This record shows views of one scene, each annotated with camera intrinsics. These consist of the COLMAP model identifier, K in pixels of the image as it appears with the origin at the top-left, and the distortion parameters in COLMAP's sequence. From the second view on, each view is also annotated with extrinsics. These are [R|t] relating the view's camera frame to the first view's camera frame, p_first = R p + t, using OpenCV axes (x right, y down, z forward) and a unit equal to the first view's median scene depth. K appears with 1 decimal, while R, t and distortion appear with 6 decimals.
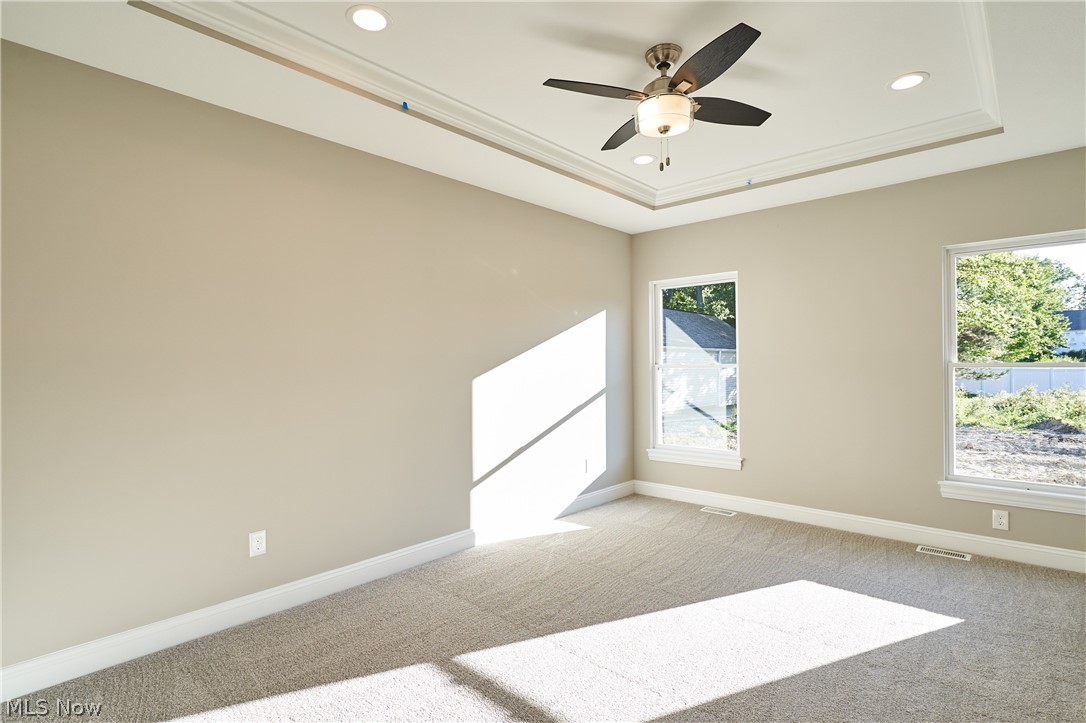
lens RADIAL K [[554.8, 0, 541.2], [0, 554.8, 361.4], [0, 0, 1]] dist [-0.000011, 0.002162]
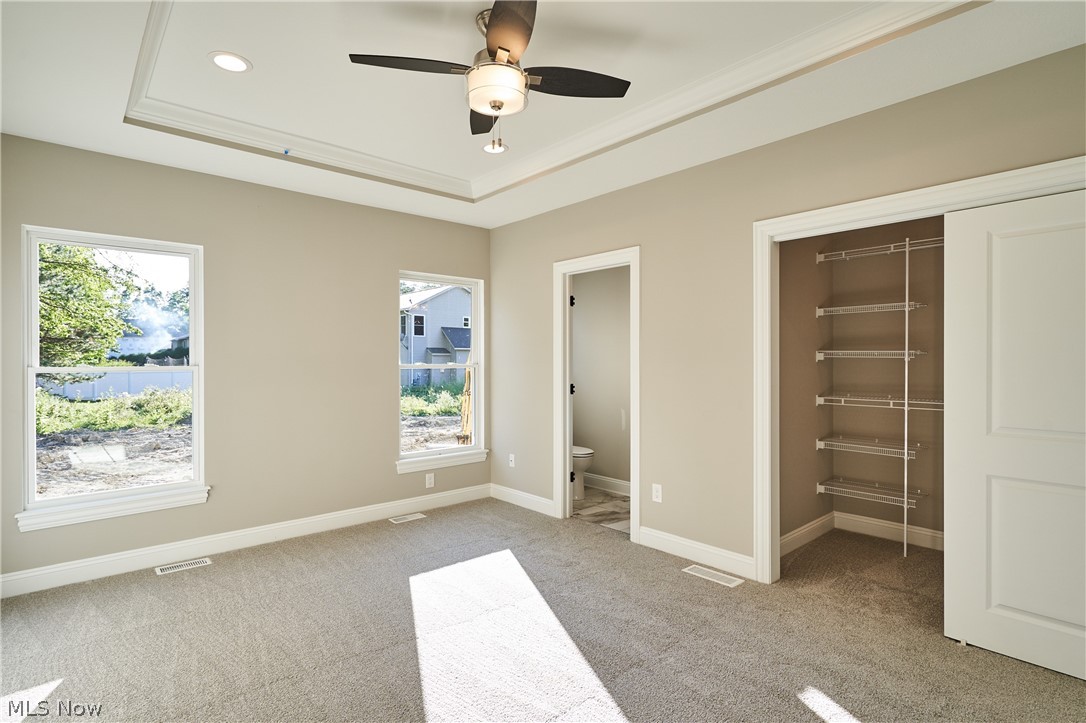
lens RADIAL K [[554.8, 0, 535.5], [0, 554.8, 362.4], [0, 0, 1]] dist [-0.000011, 0.002162]
pose [[0.105102, -0.003957, 0.994454, -0.459362], [-0.006706, 0.999967, 0.004687, -0.009151], [-0.994439, -0.007162, 0.105072, 0.572576]]
